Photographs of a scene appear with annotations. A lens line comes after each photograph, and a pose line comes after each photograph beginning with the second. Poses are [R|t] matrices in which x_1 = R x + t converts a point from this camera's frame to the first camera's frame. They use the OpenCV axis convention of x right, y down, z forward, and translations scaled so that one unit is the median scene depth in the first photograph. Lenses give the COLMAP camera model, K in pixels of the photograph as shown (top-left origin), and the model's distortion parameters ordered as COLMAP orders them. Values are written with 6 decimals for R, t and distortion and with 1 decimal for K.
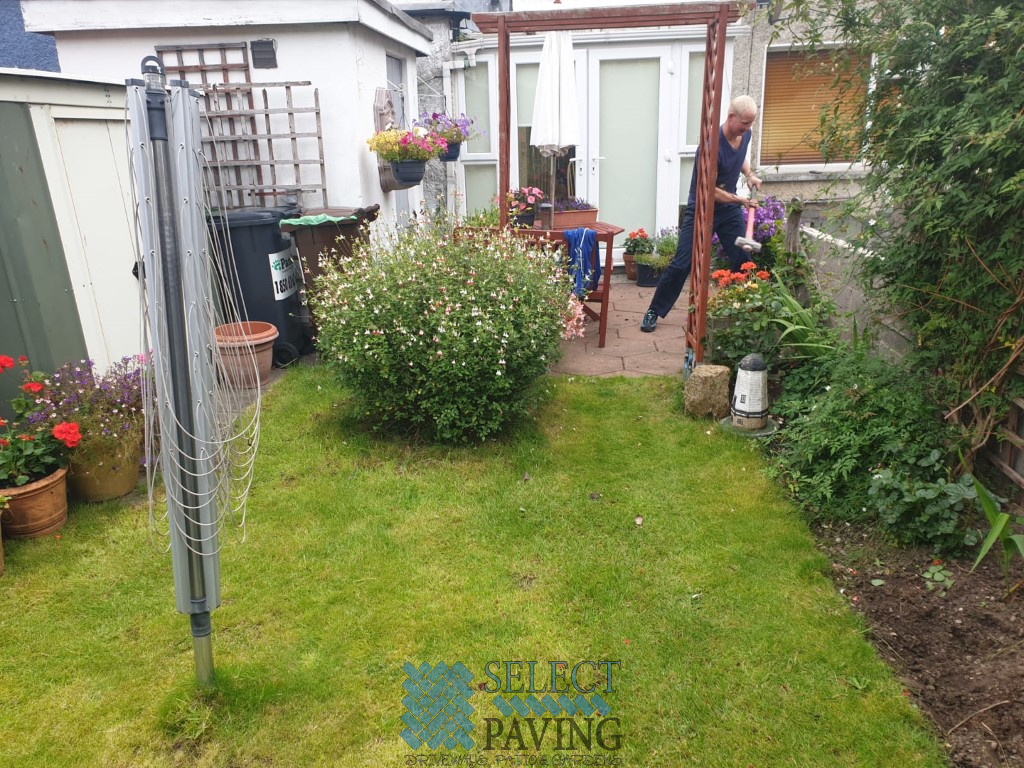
lens RADIAL K [[789.3, 0, 512.0], [0, 789.3, 384.0], [0, 0, 1]] dist [-0.003103, -0.005015]
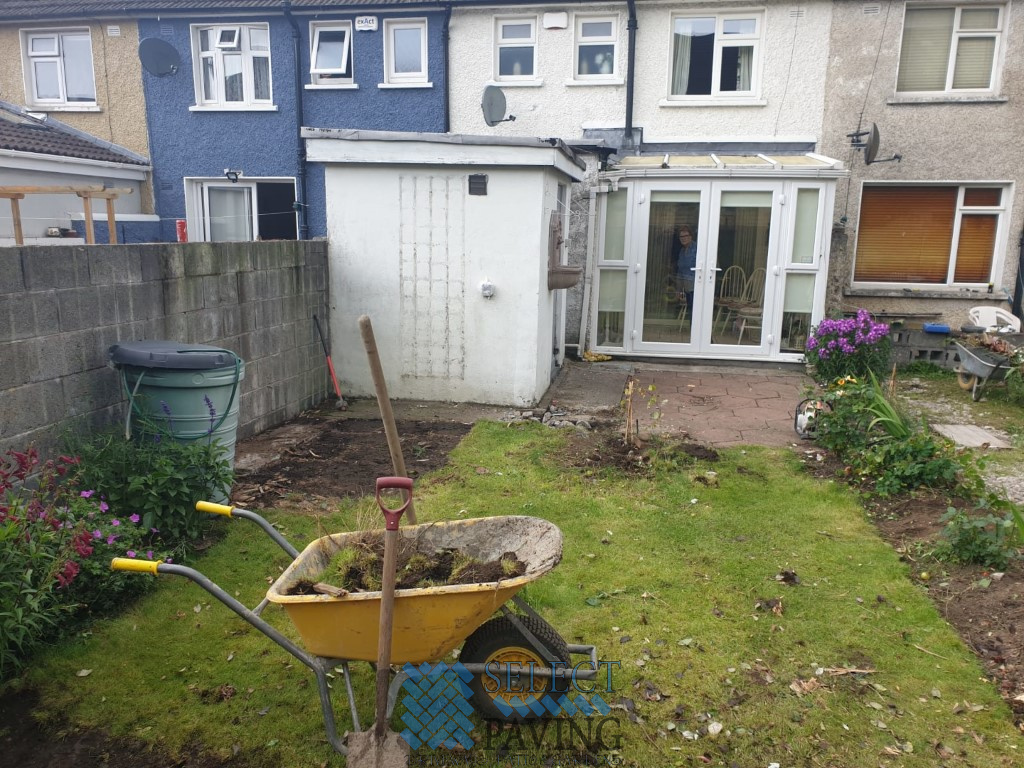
lens RADIAL K [[789.3, 0, 512.0], [0, 789.3, 384.0], [0, 0, 1]] dist [-0.003103, -0.005015]
pose [[0.993375, 0.066935, -0.093414, -0.074816], [-0.076908, 0.991216, -0.107594, 0.037858], [0.085392, 0.114065, 0.989797, -0.190906]]
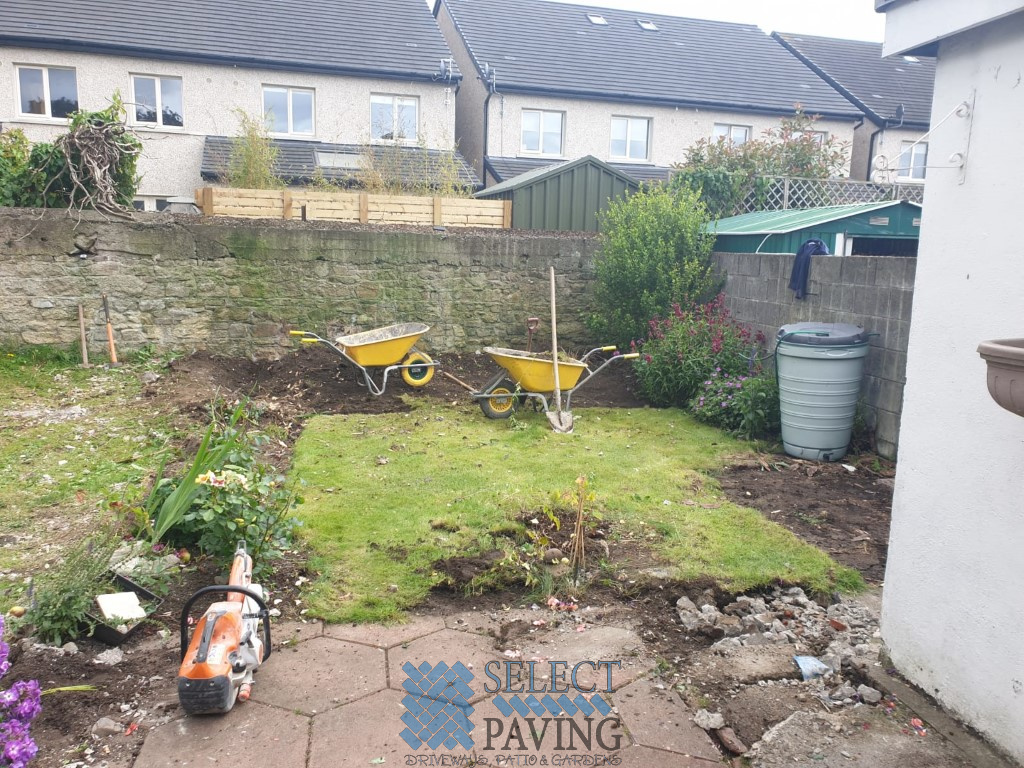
lens RADIAL K [[789.3, 0, 512.0], [0, 789.3, 384.0], [0, 0, 1]] dist [-0.003103, -0.005015]
pose [[-0.968979, 0.042785, -0.243413, 0.114546], [-0.073323, 0.890791, 0.448458, -0.304115], [0.236017, 0.452394, -0.860021, 0.954315]]
